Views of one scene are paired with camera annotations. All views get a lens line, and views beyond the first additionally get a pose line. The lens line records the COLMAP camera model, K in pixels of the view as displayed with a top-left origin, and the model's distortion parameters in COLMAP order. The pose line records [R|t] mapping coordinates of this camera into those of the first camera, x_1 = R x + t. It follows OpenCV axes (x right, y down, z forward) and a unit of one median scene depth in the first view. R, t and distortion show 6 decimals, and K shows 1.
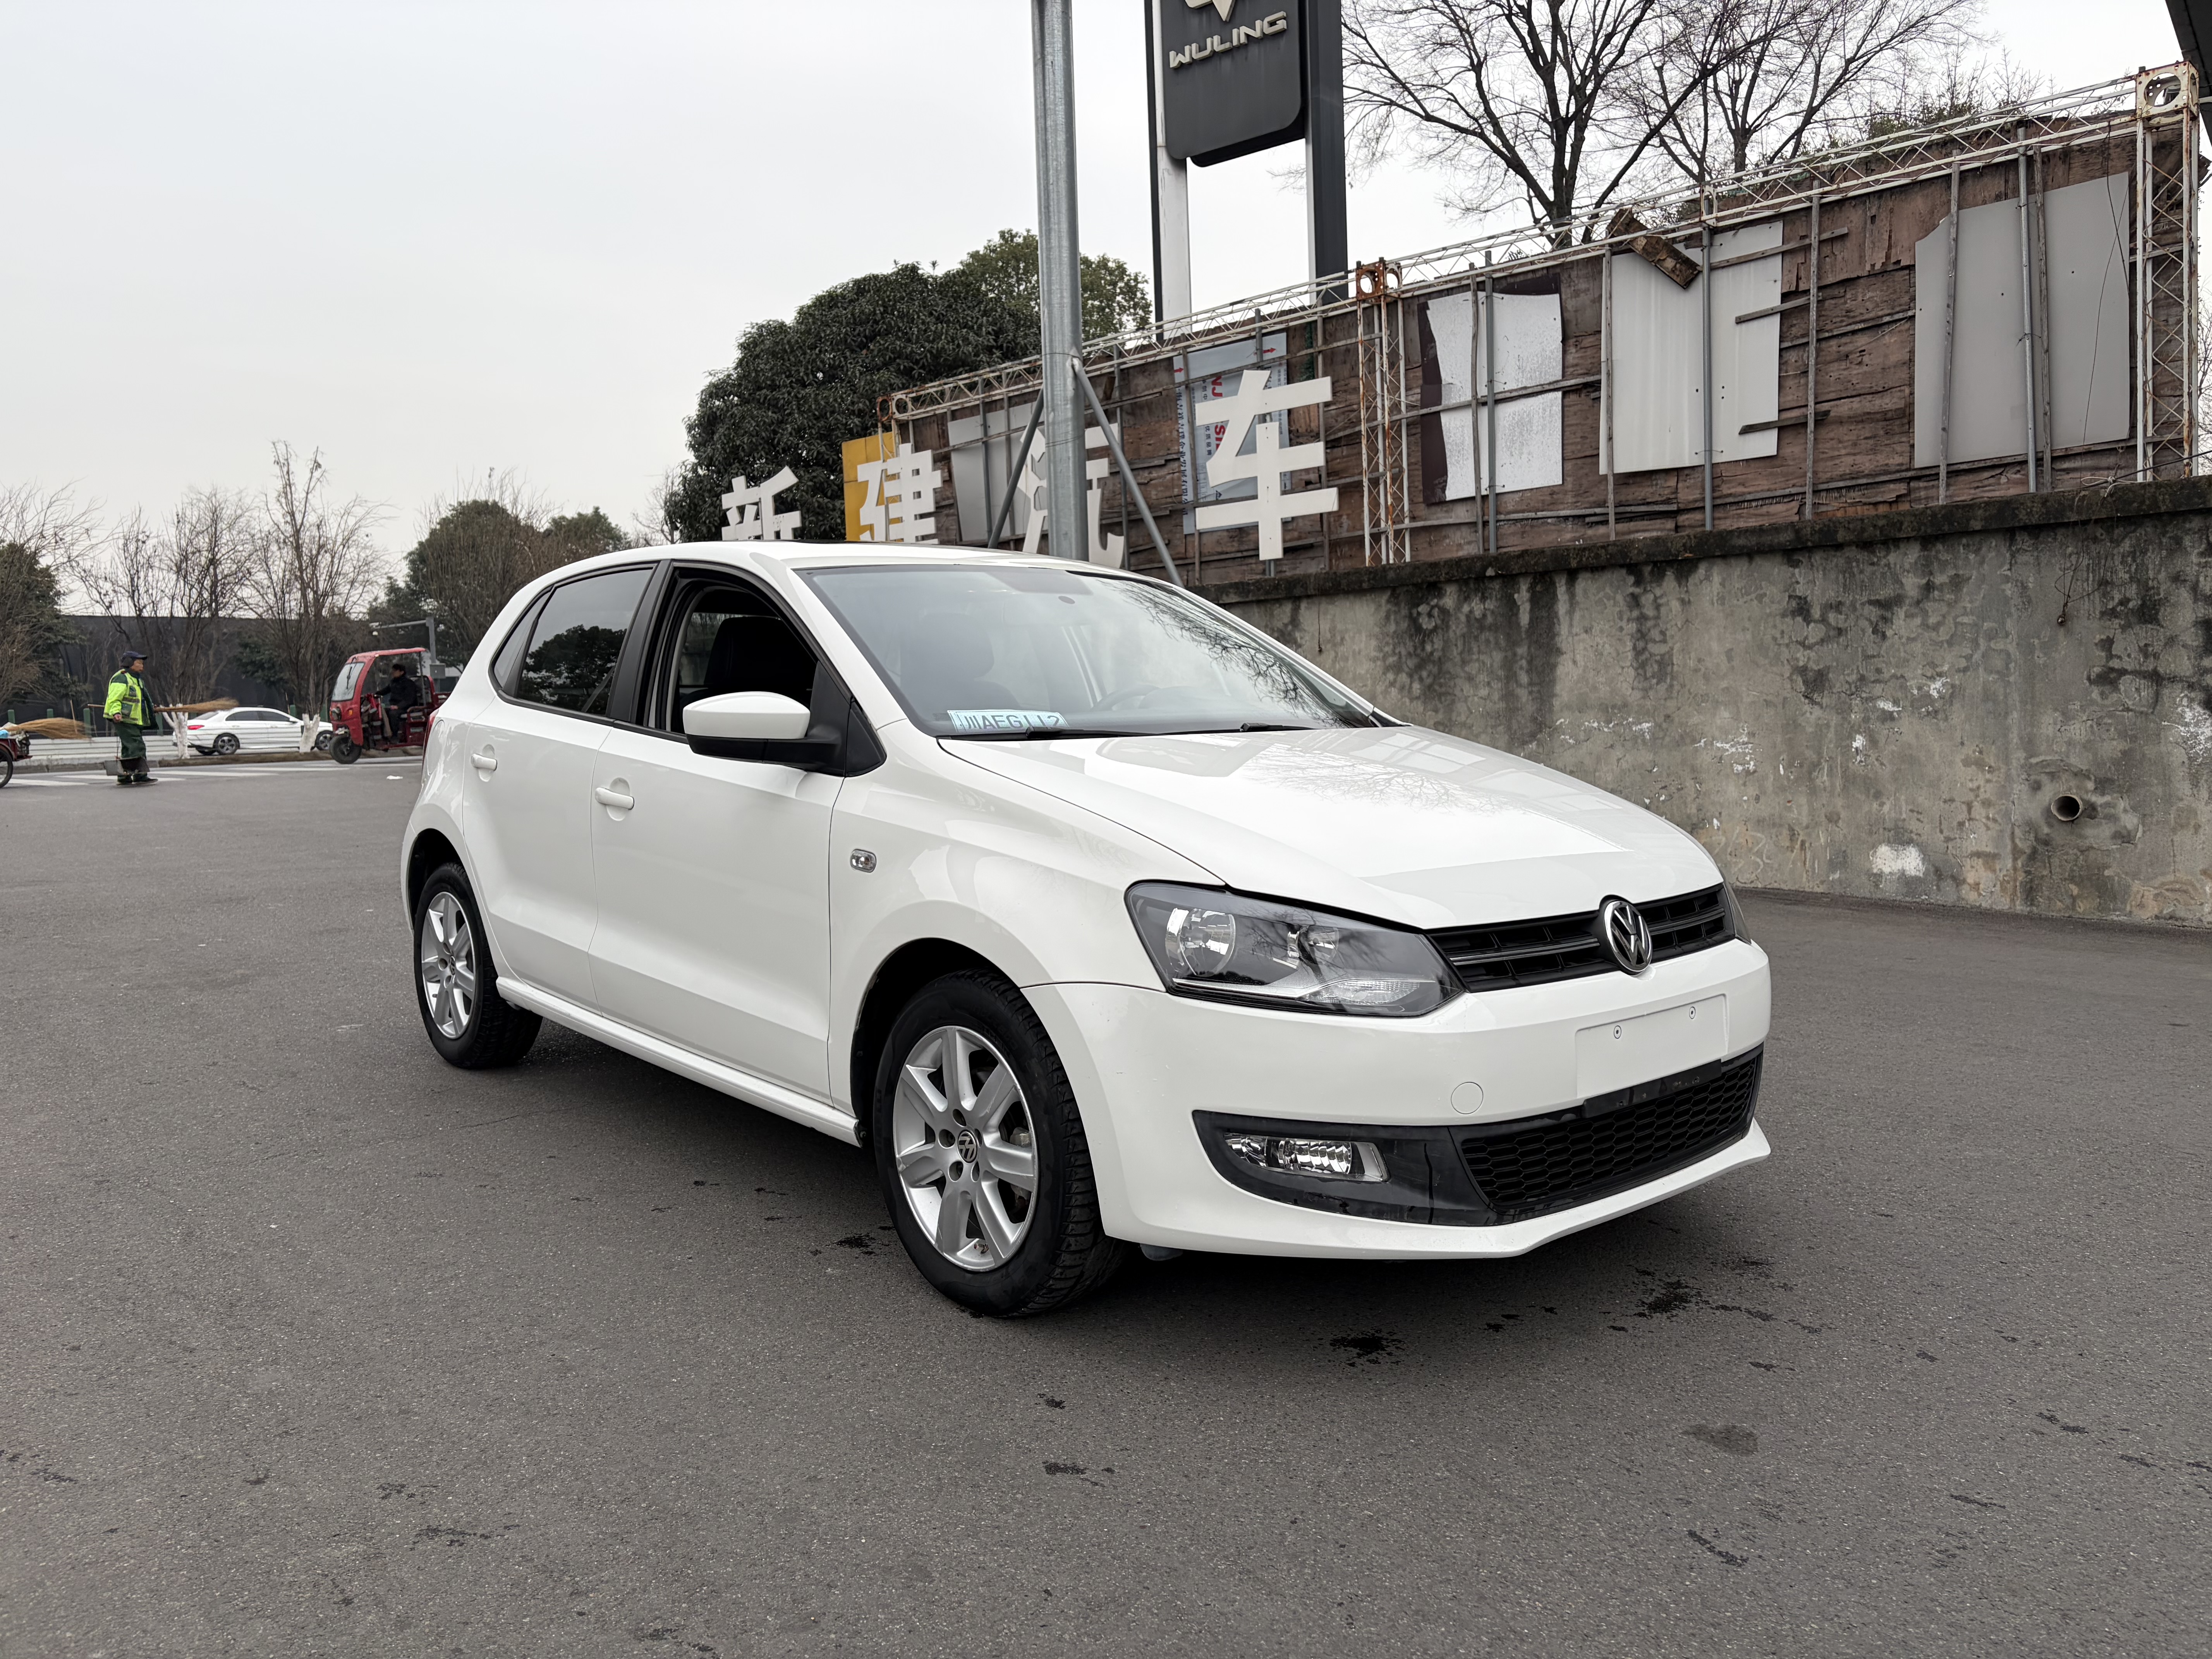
lens RADIAL K [[1674.2, 0, 1111.1], [0, 1674.2, 836.2], [0, 0, 1]] dist [0.046823, -0.044413]
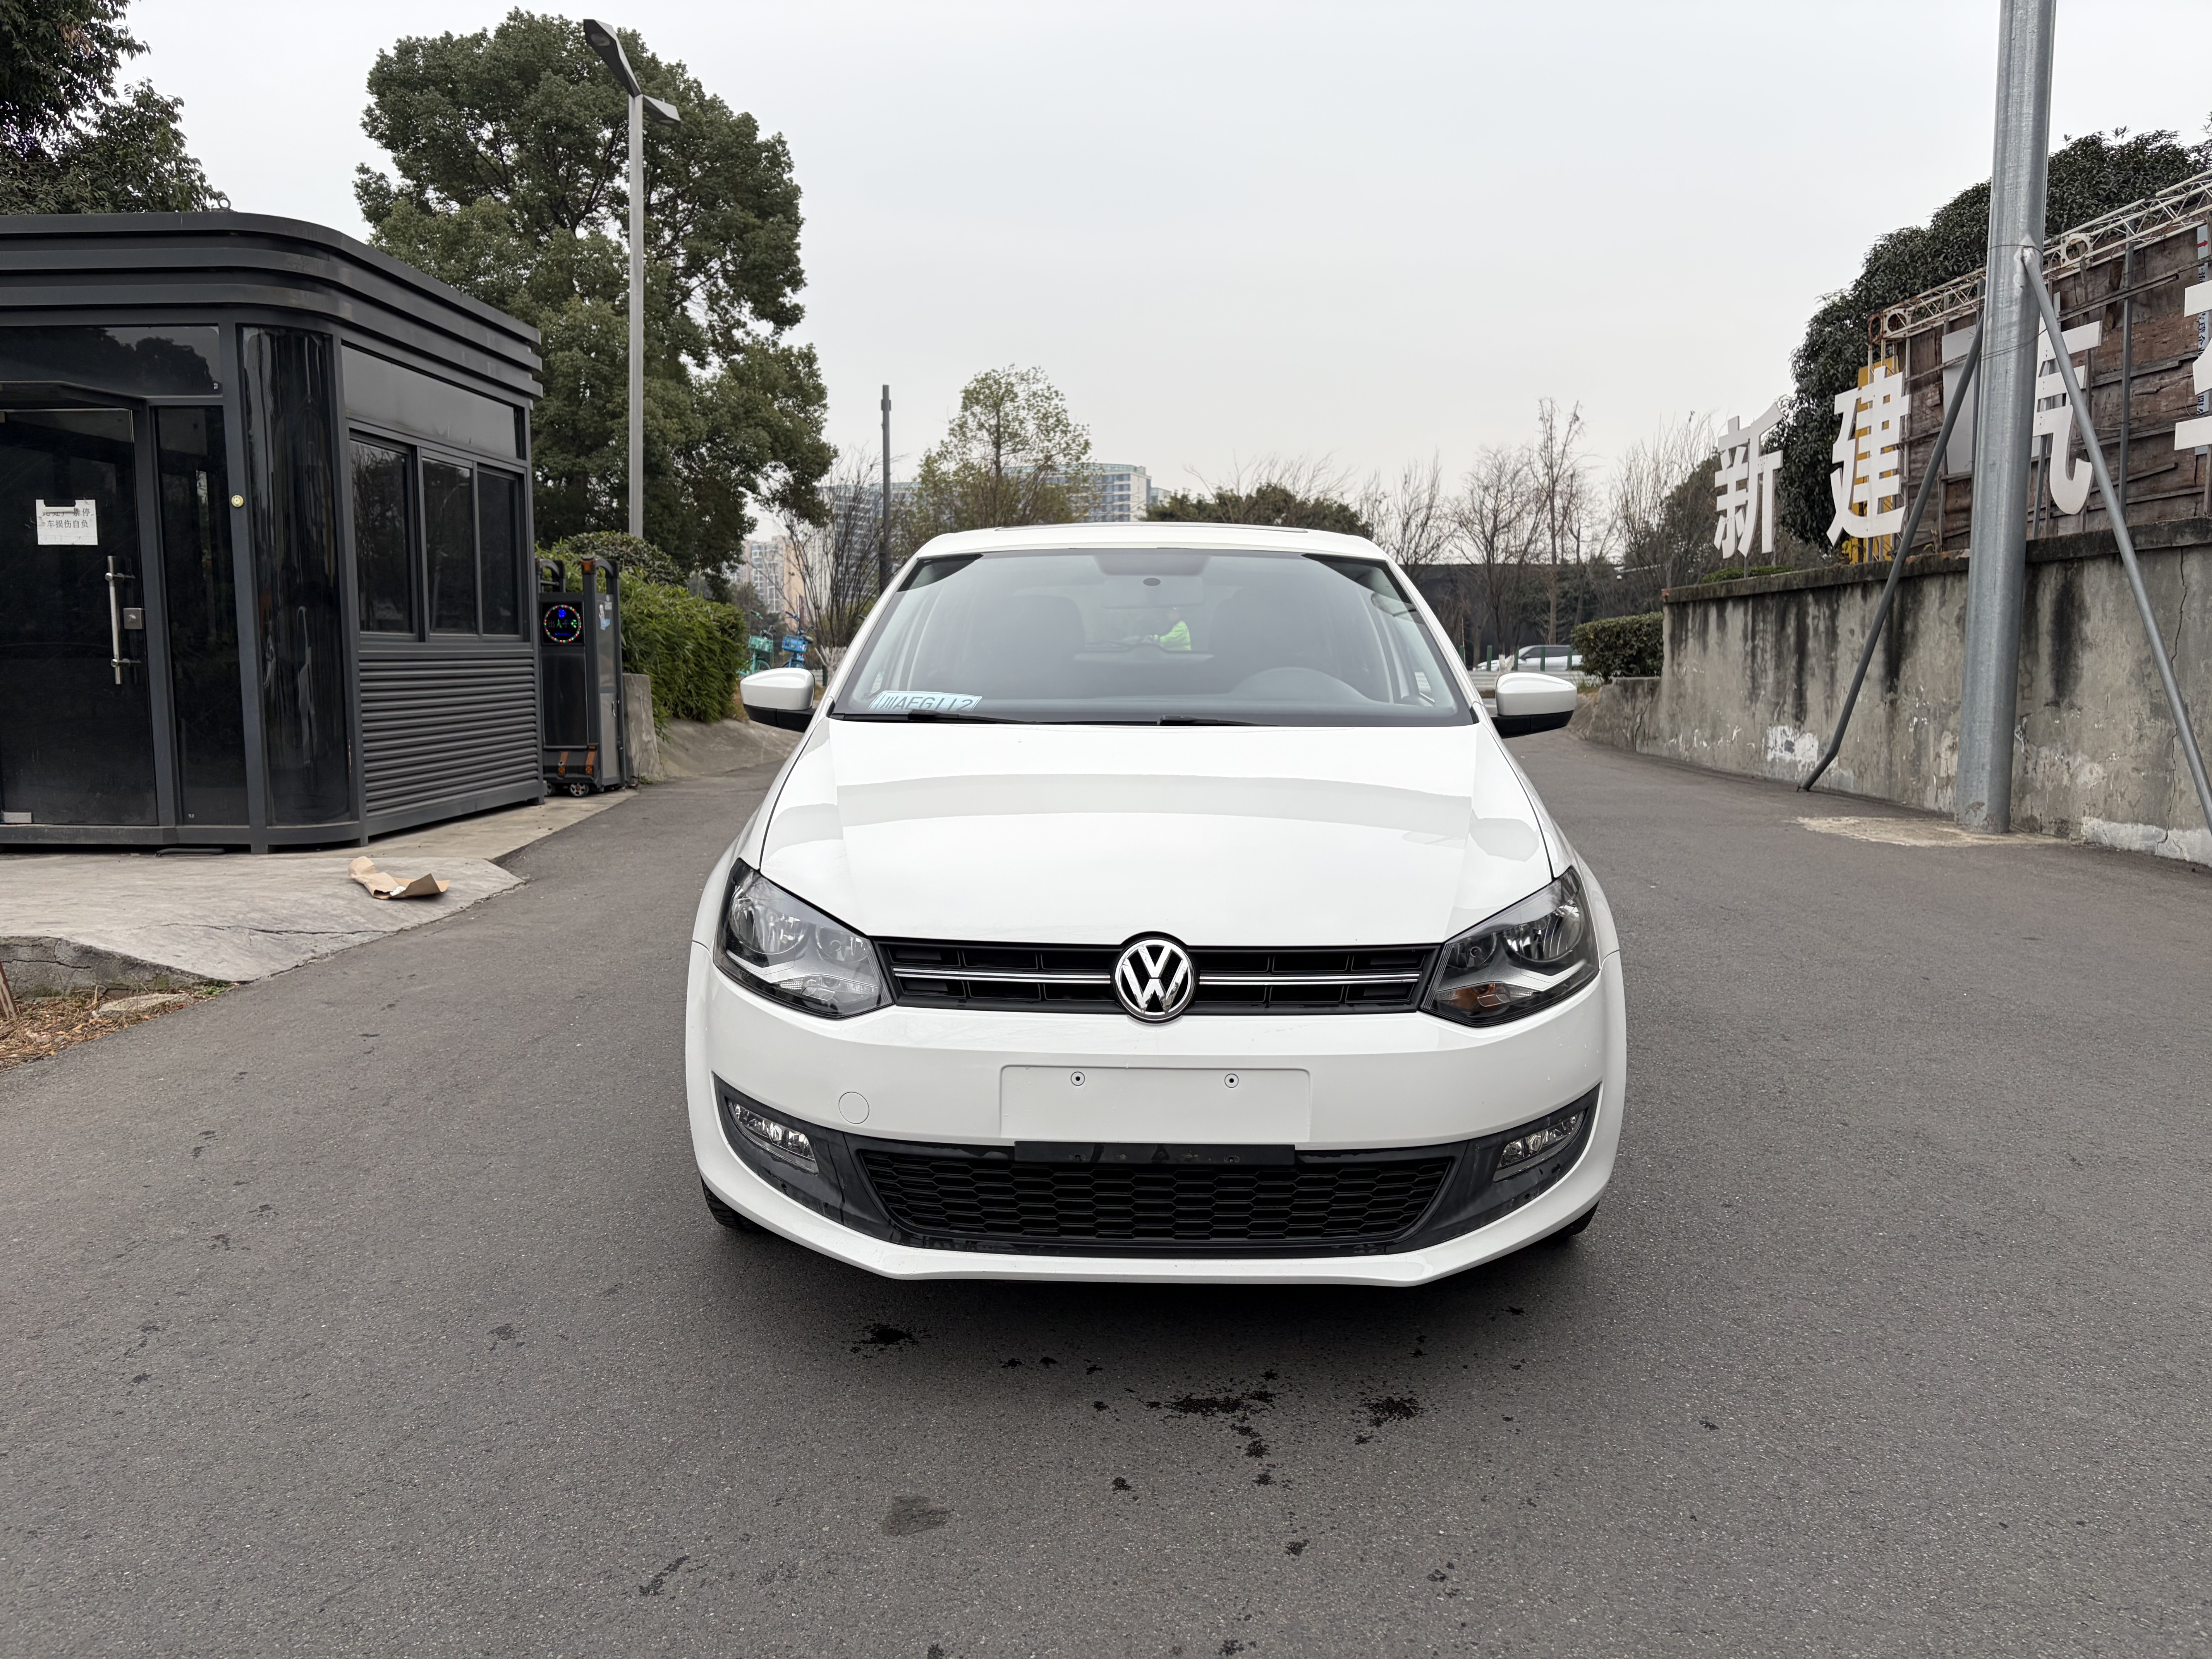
lens RADIAL K [[1674.2, 0, 1097.1], [0, 1674.2, 837.6], [0, 0, 1]] dist [0.046823, -0.044413]
pose [[0.734779, 0.098685, -0.671090, 0.690564], [-0.074517, 0.995116, 0.064744, -0.055945], [0.674201, 0.002435, 0.738544, 0.258013]]
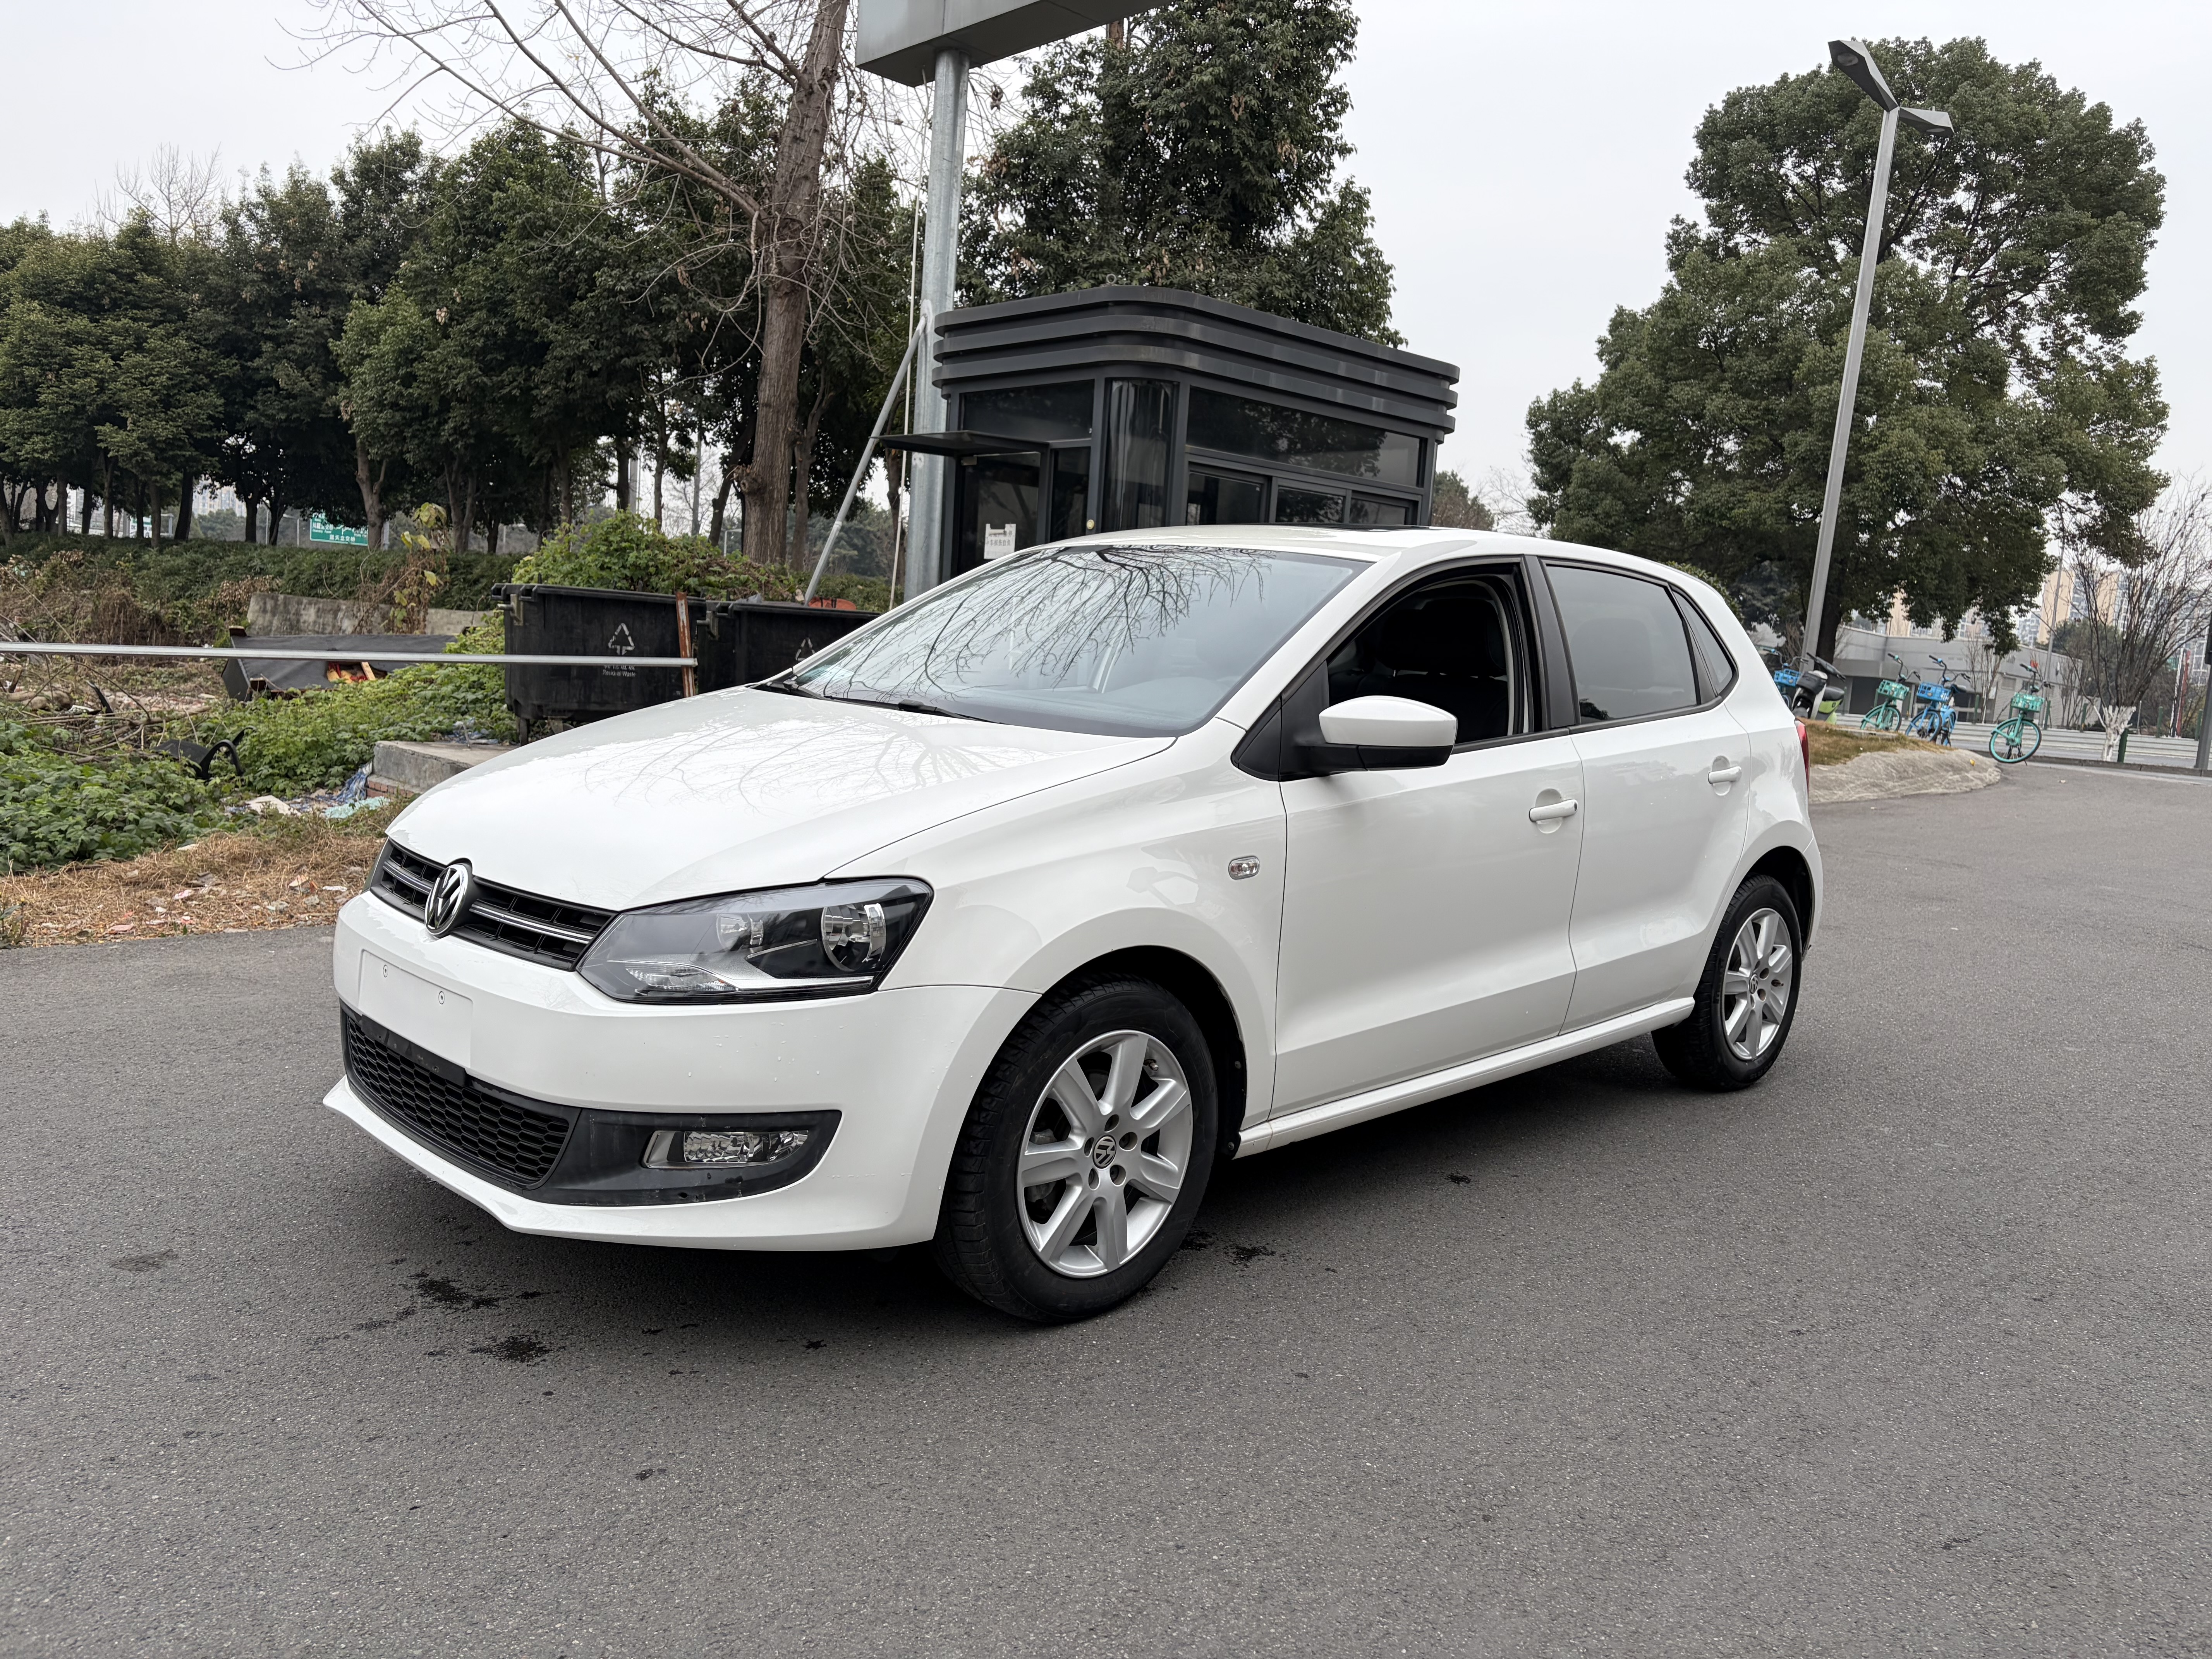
lens RADIAL K [[1674.2, 0, 1112.9], [0, 1674.2, 819.3], [0, 0, 1]] dist [0.046823, -0.044413]
pose [[0.051629, 0.130766, -0.990068, 1.040720], [-0.152290, 0.980826, 0.121604, -0.134753], [0.986986, 0.144499, 0.070553, 1.040494]]
